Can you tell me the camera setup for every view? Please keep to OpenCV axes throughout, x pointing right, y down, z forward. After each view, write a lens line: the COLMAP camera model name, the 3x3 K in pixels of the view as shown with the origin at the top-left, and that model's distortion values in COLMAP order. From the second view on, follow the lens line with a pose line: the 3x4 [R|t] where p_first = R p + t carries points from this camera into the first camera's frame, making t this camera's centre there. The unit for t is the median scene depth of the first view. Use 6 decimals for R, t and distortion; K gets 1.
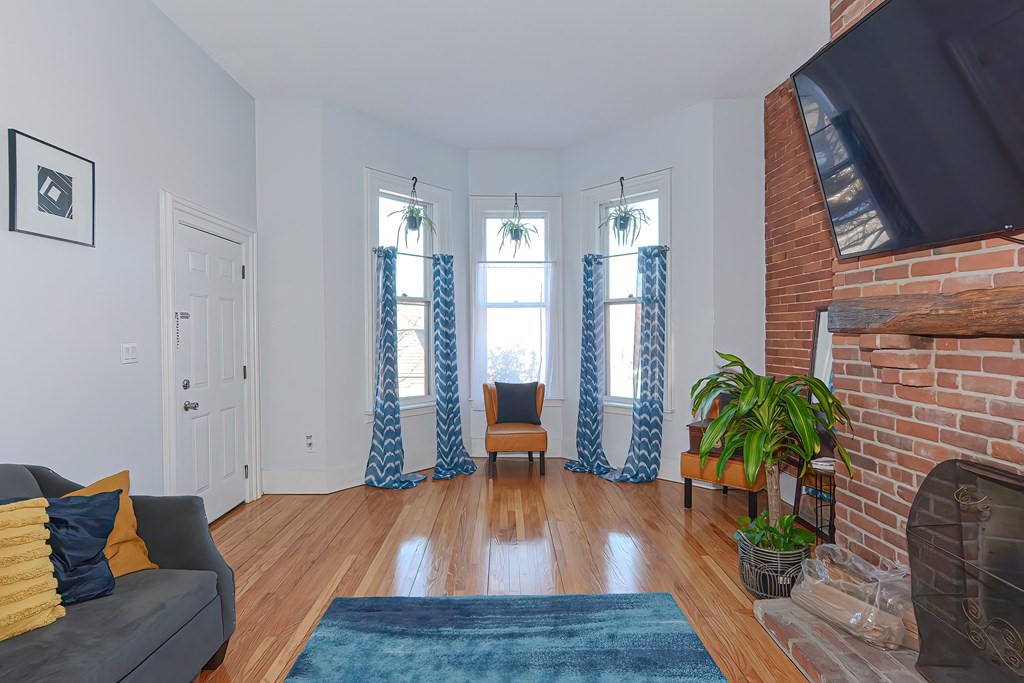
lens RADIAL K [[512.7, 0, 505.3], [0, 512.7, 341.1], [0, 0, 1]] dist [-0.000064, 0.001355]
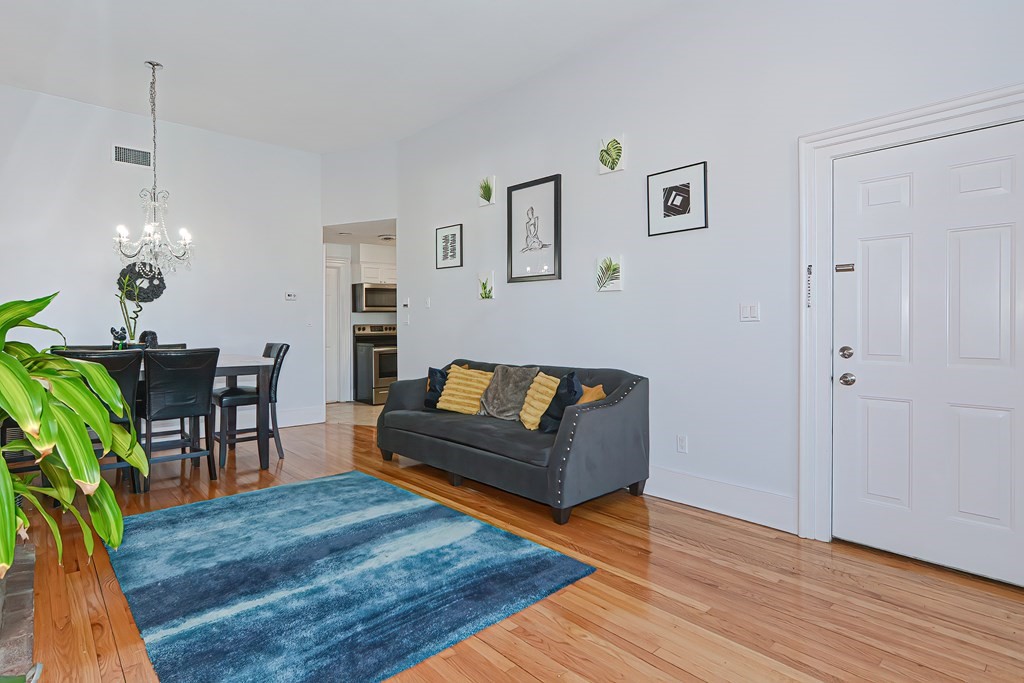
lens RADIAL K [[530.6, 0, 516.3], [0, 530.6, 326.7], [0, 0, 1]] dist [0.028715, 0.000088]
pose [[-0.725126, 0.011328, -0.688523, 0.249190], [-0.002891, 0.999806, 0.019495, 0.020784], [0.688611, 0.016126, -0.724952, 0.893192]]
